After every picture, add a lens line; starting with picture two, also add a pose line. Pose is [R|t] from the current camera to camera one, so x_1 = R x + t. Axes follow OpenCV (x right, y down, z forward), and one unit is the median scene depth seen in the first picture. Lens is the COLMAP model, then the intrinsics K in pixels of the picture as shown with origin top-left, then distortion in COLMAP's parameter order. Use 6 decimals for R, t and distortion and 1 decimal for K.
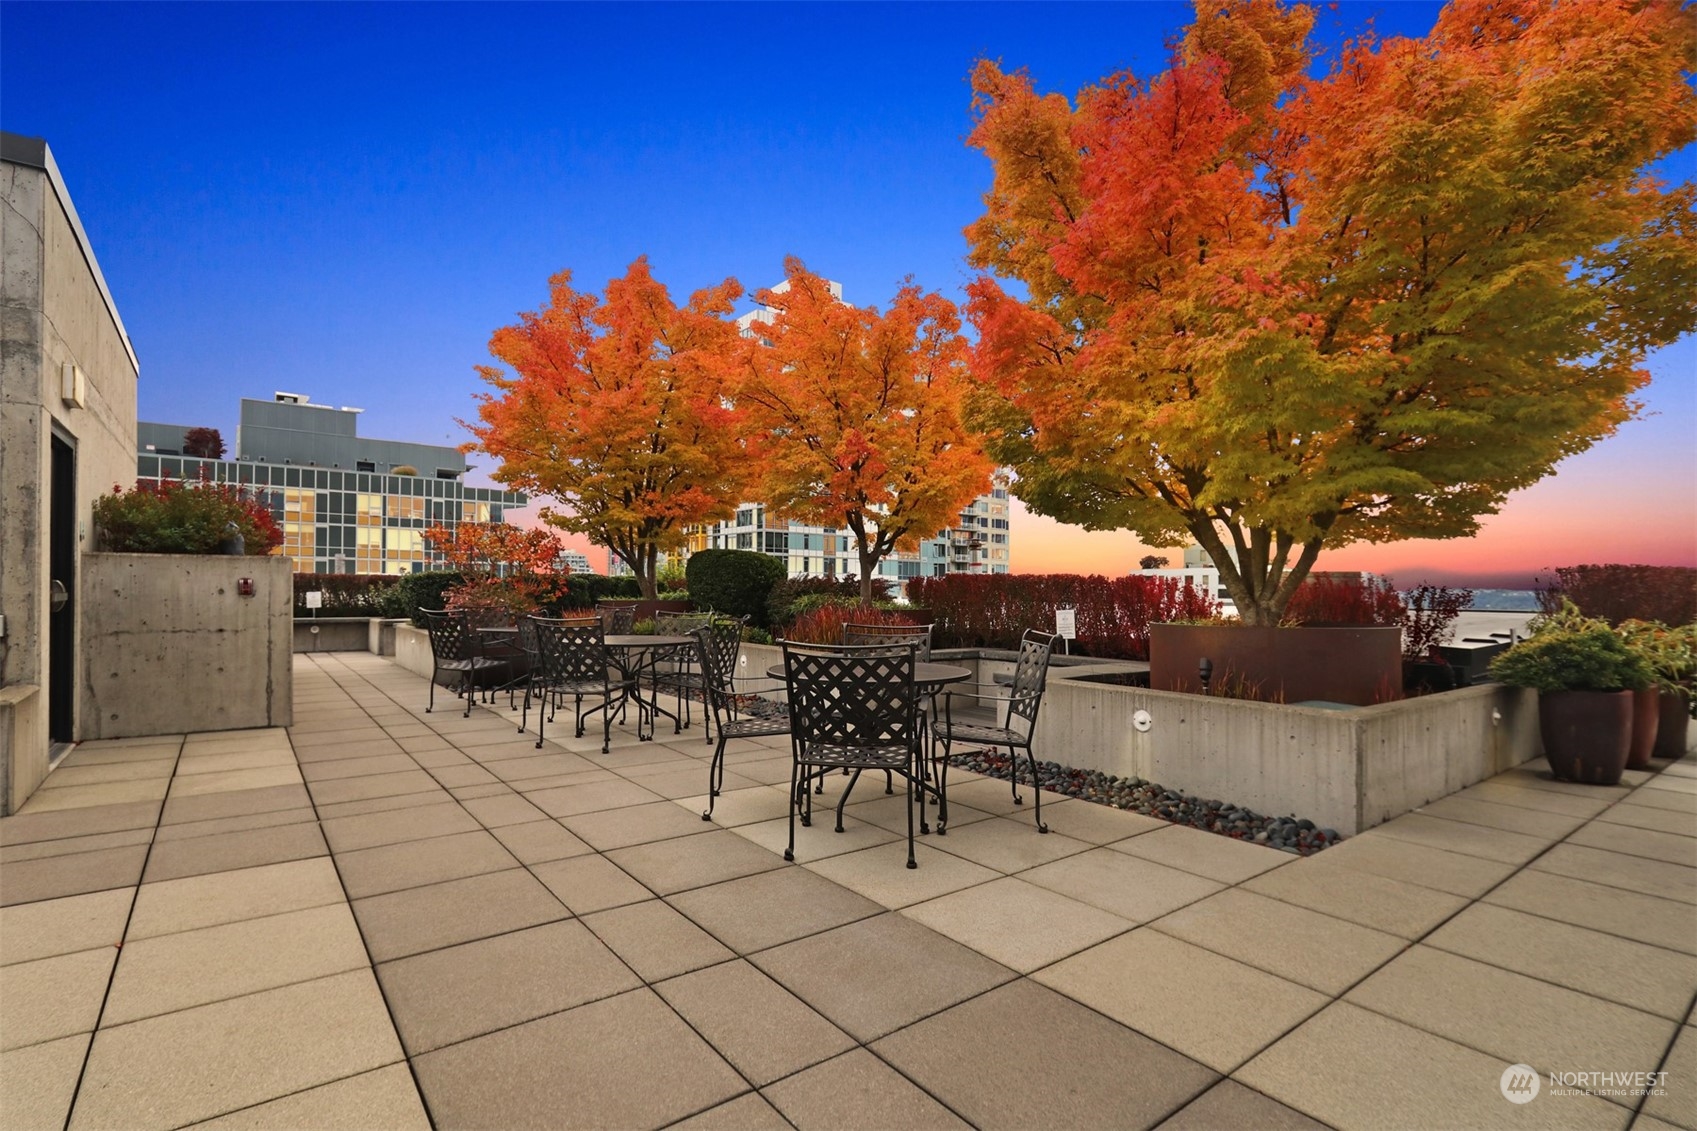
lens RADIAL K [[806.2, 0, 852.8], [0, 806.2, 595.5], [0, 0, 1]] dist [-0.004056, 0.000226]
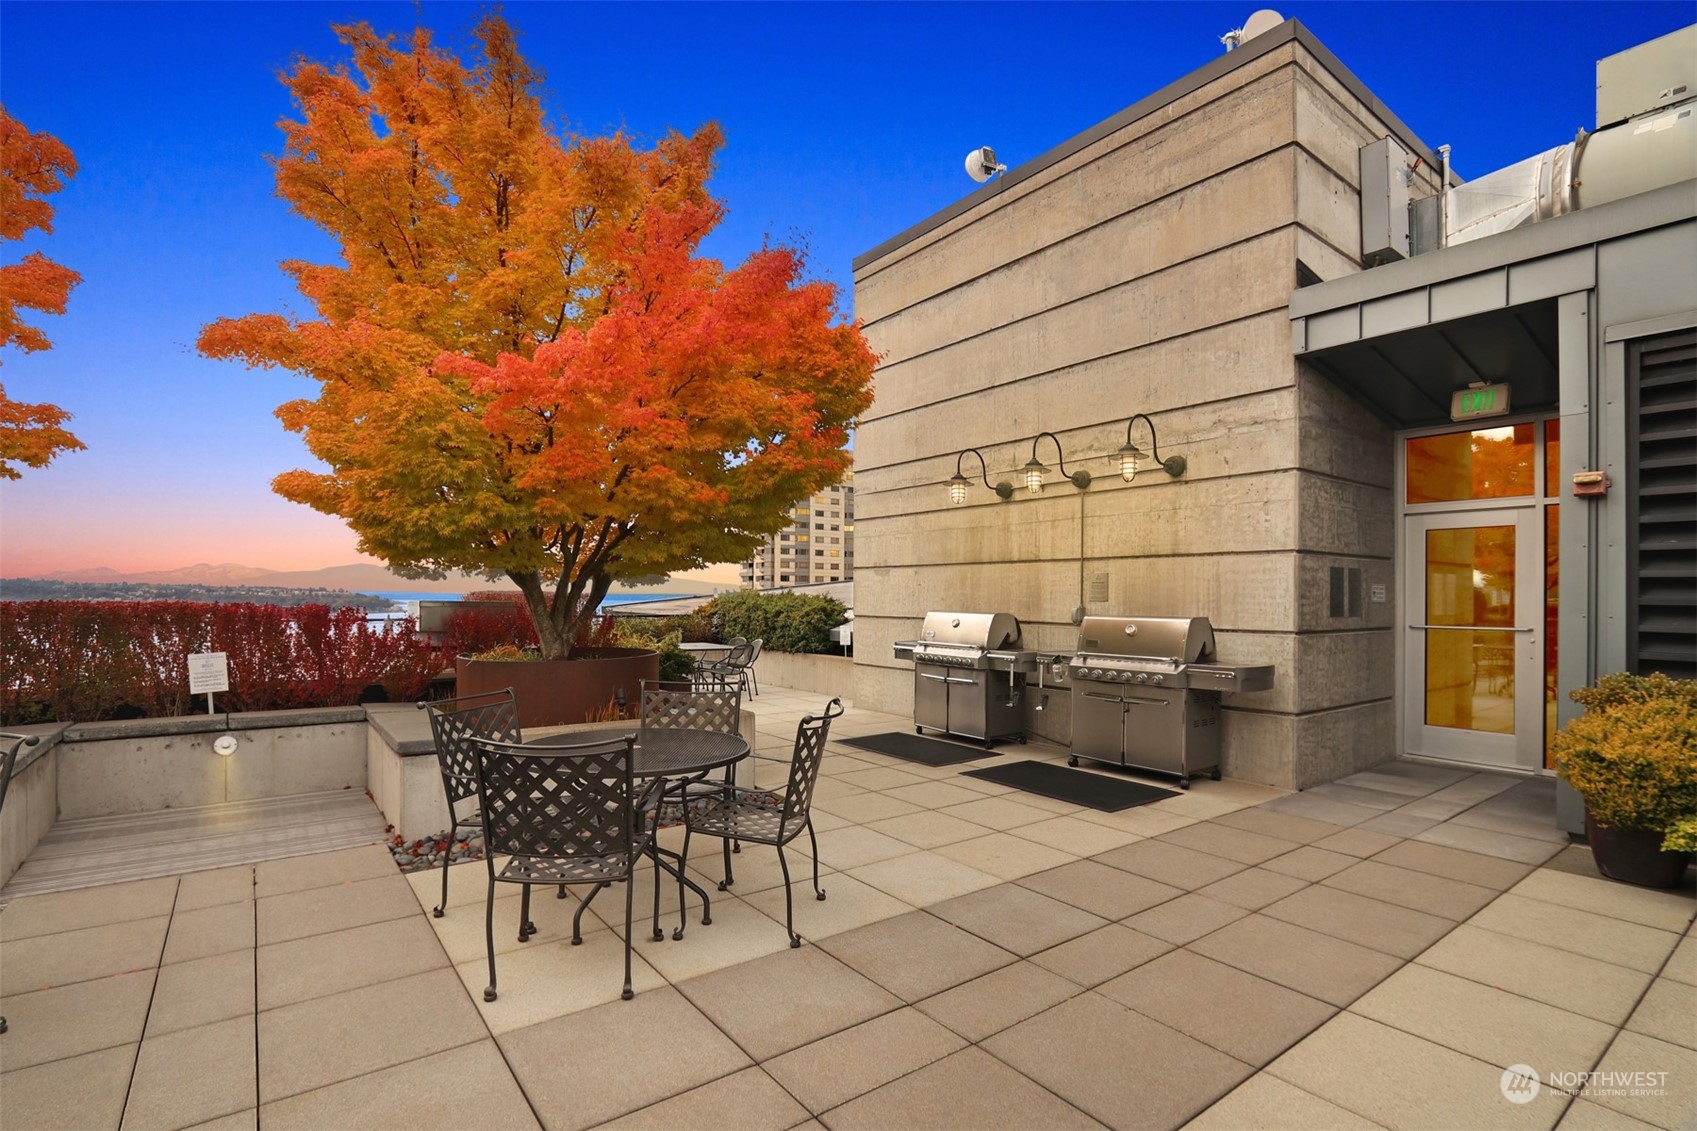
lens RADIAL K [[806.2, 0, 852.8], [0, 806.2, 595.5], [0, 0, 1]] dist [-0.004056, 0.000226]
pose [[0.008464, -0.004895, 0.999952, -1.034706], [-0.001962, 0.999986, 0.004912, -0.087955], [-0.999962, -0.002004, 0.008455, 0.938857]]
